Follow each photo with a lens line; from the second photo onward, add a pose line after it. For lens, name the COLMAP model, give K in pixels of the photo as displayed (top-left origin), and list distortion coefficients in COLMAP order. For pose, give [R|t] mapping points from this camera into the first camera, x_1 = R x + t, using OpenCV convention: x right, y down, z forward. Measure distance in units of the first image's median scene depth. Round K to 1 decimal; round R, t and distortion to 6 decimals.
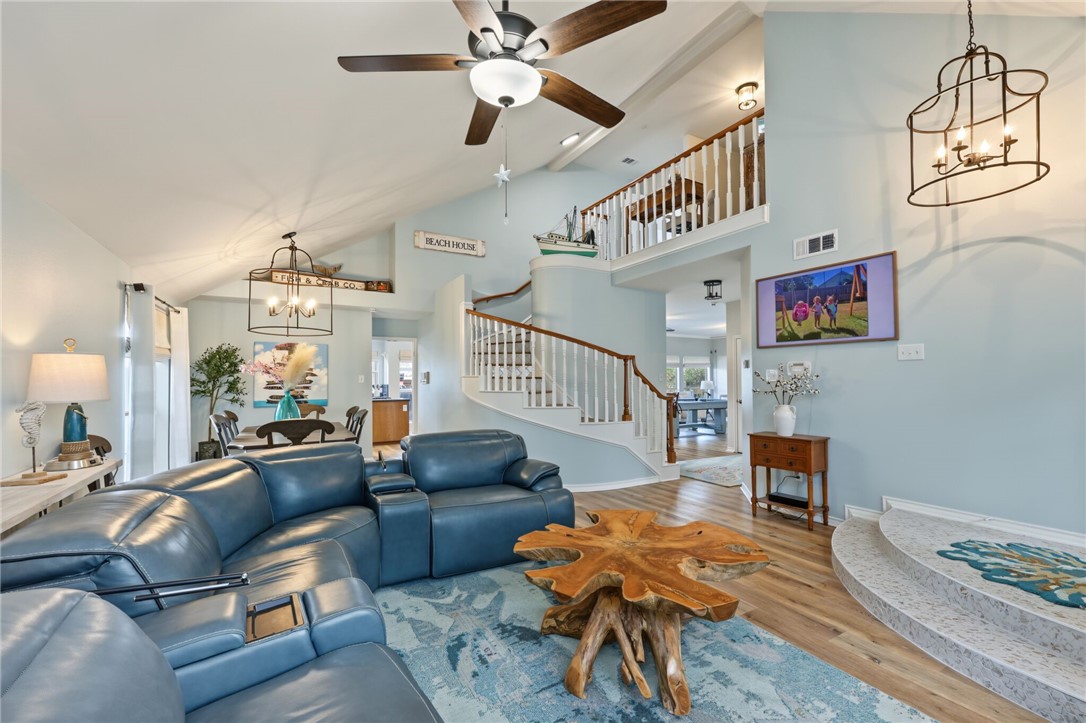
lens RADIAL K [[453.2, 0, 546.4], [0, 453.2, 363.4], [0, 0, 1]] dist [0.008583, -0.000308]
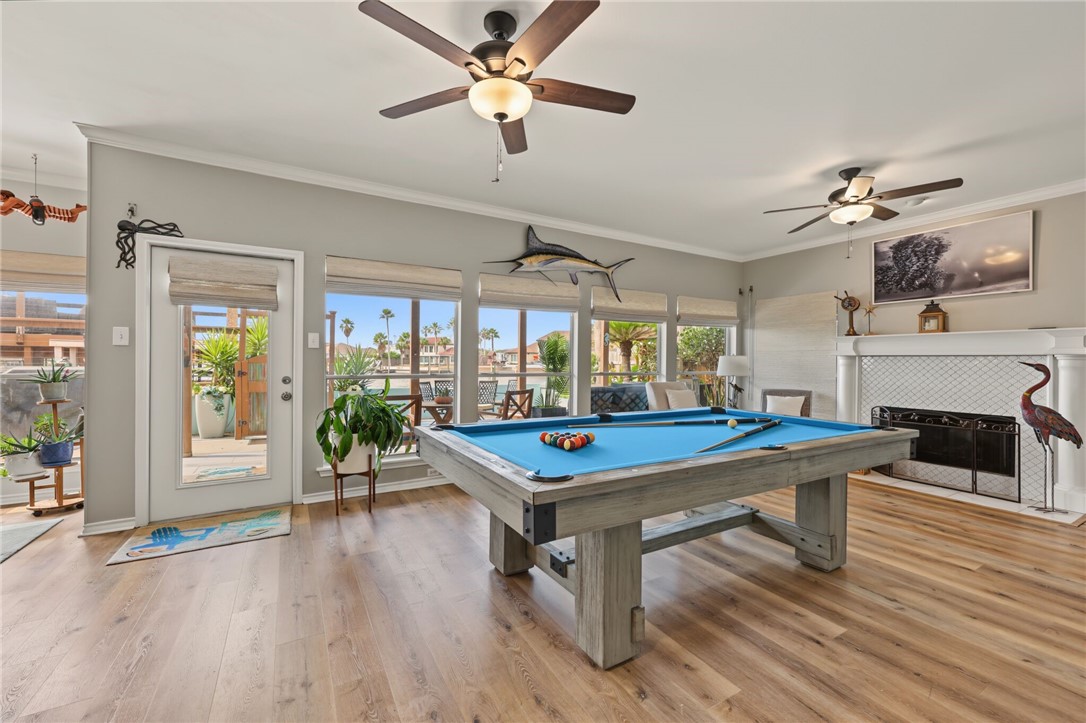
lens RADIAL K [[453.2, 0, 546.4], [0, 453.2, 363.4], [0, 0, 1]] dist [0.008583, -0.000308]
pose [[0.999916, 0.010098, 0.008108, 0.362006], [-0.010411, 0.999166, 0.039478, 0.062242], [-0.007702, -0.039560, 0.999188, 1.177742]]
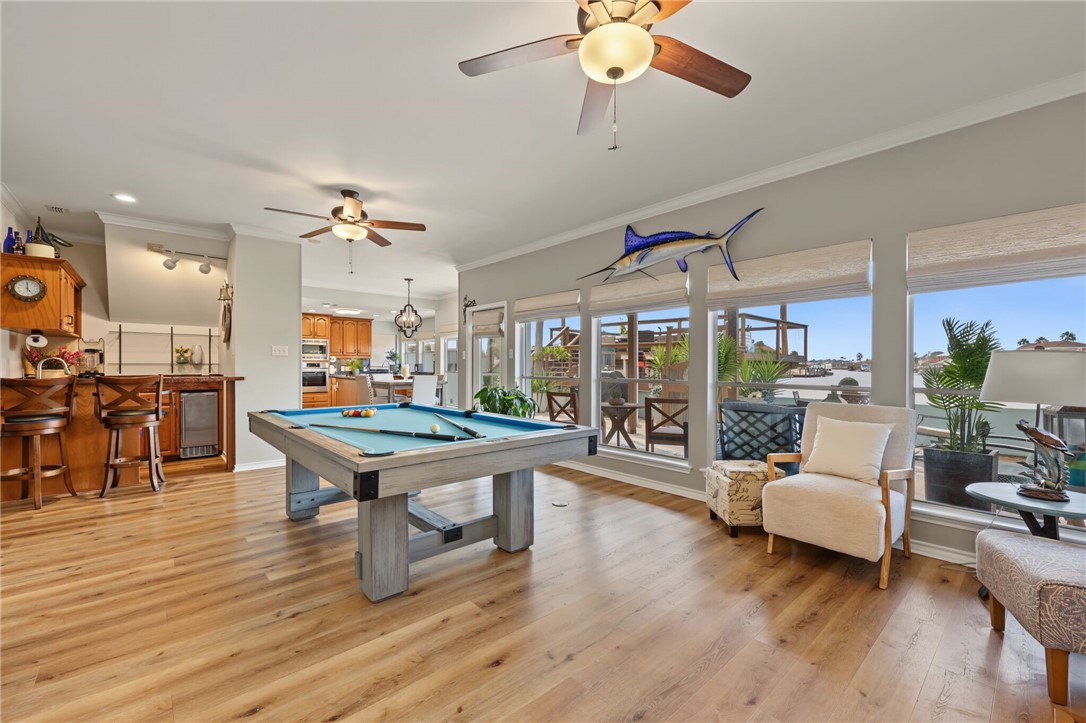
lens RADIAL K [[453.2, 0, 546.4], [0, 453.2, 363.4], [0, 0, 1]] dist [0.008583, -0.000308]
pose [[0.192288, 0.001595, -0.981337, 1.088228], [0.028450, 0.999569, 0.007199, 0.076396], [0.980926, -0.029303, 0.192160, 1.709638]]
